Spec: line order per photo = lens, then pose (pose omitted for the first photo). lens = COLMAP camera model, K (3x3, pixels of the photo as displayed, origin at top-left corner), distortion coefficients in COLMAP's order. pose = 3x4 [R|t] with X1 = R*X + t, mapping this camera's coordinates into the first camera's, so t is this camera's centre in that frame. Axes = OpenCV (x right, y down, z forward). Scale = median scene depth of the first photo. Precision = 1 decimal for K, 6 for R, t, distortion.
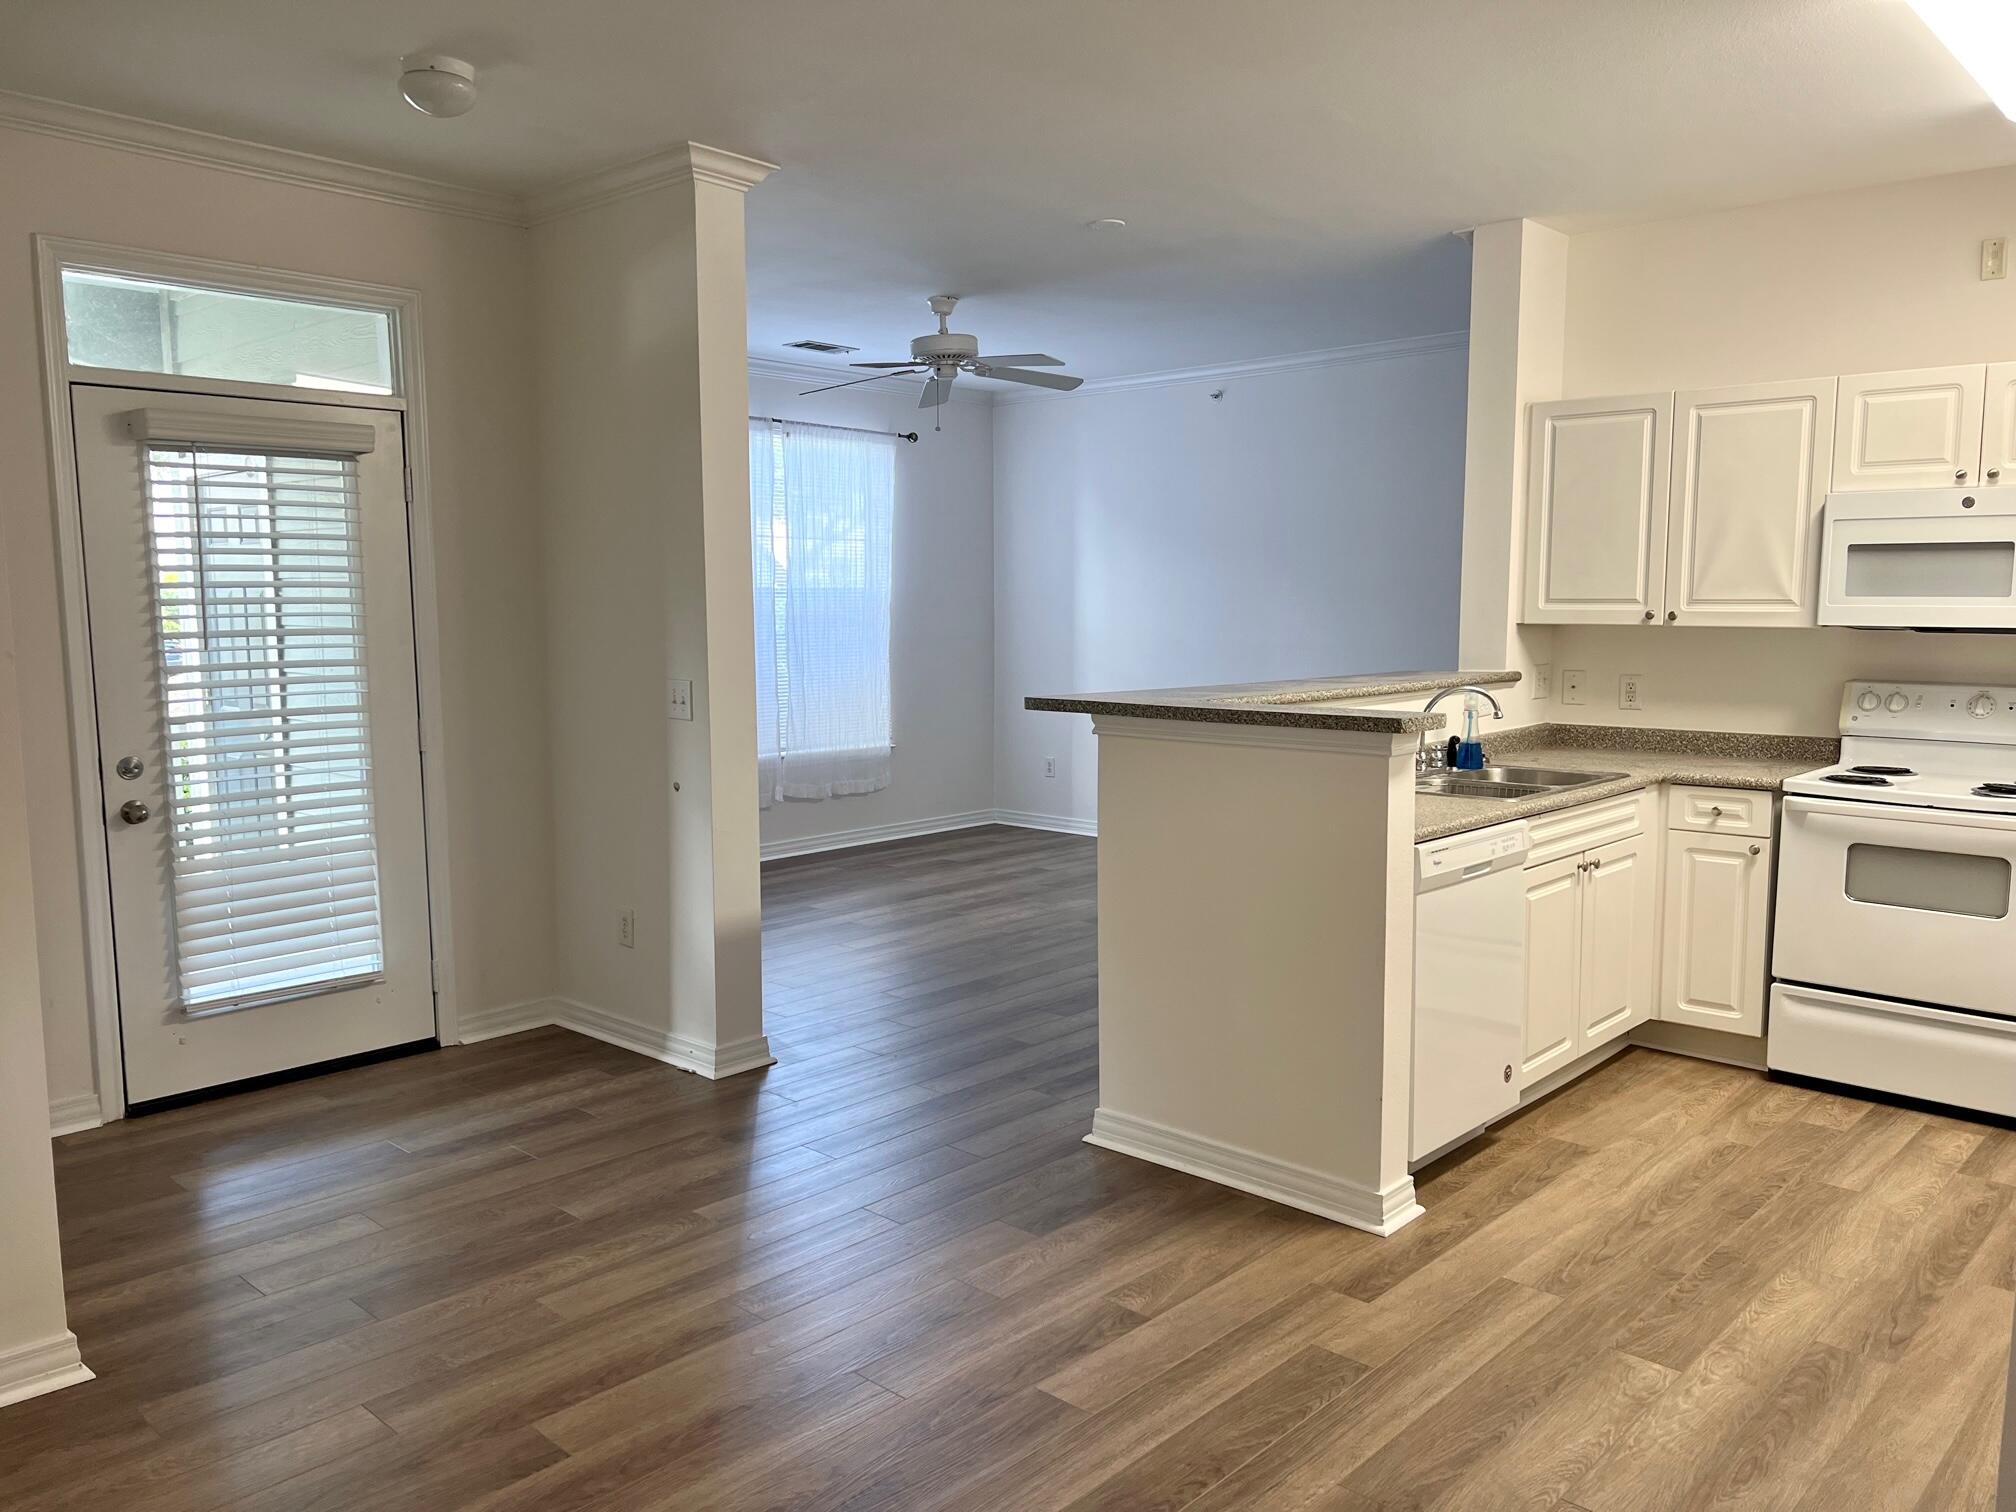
lens RADIAL K [[1509.1, 0, 1030.4], [0, 1509.1, 813.6], [0, 0, 1]] dist [0.055557, -0.060870]
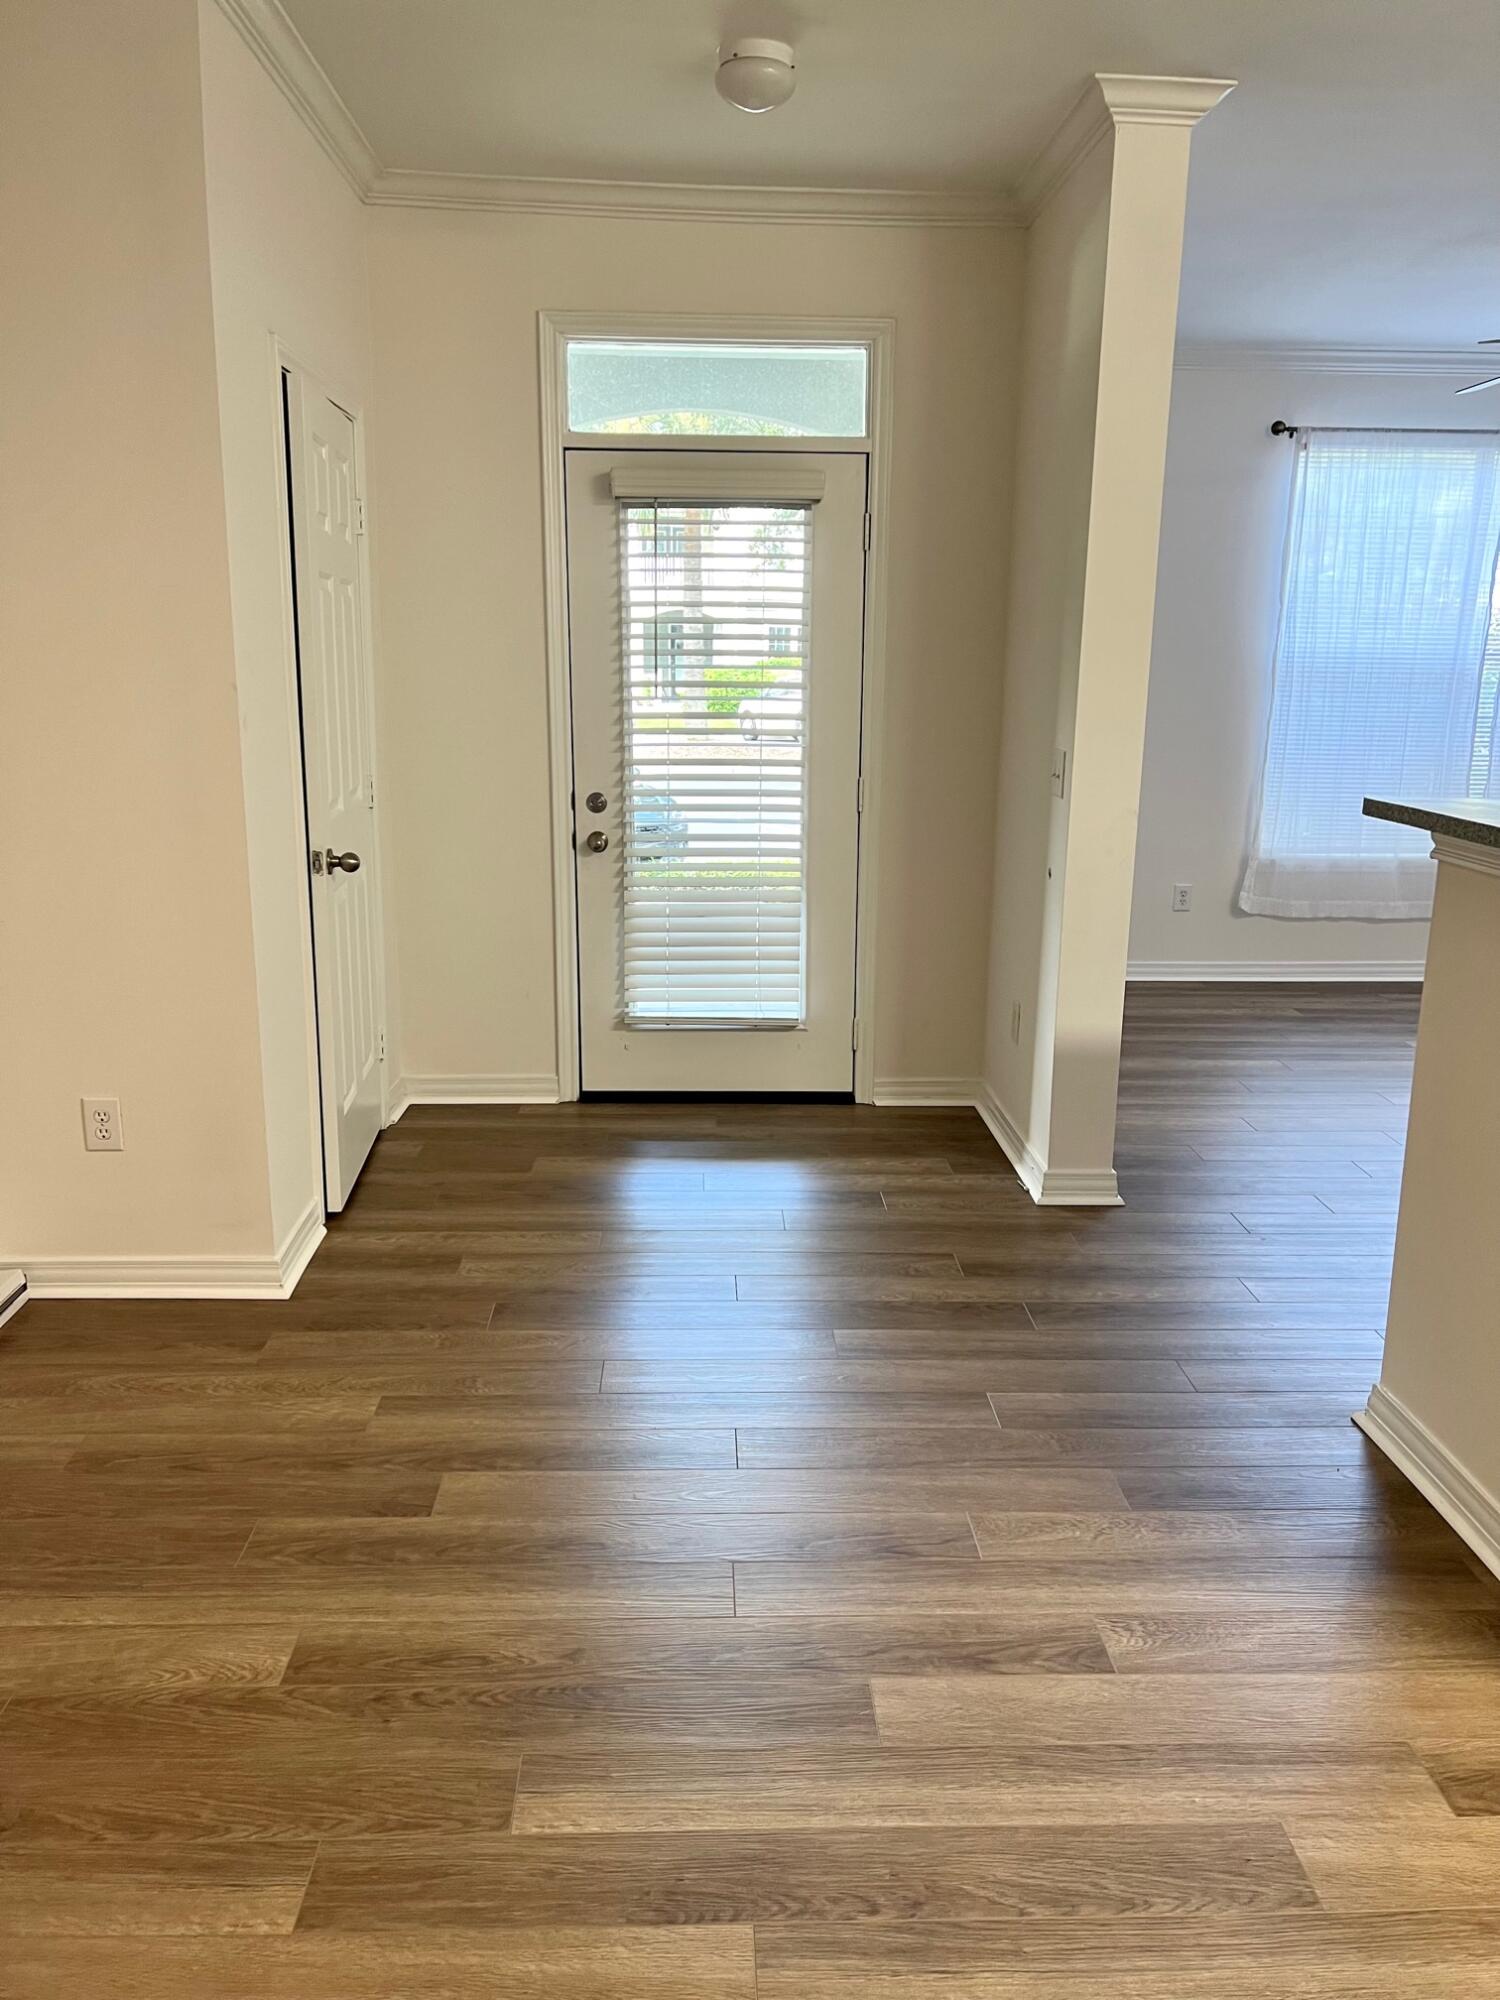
lens RADIAL K [[1497.2, 0, 728.8], [0, 1497.2, 1046.7], [0, 0, 1]] dist [0.055557, -0.060870]
pose [[0.707874, 0.191488, -0.679887, 0.275466], [-0.116570, 0.981023, 0.154935, -0.035848], [0.696653, -0.030420, 0.716763, 0.263434]]
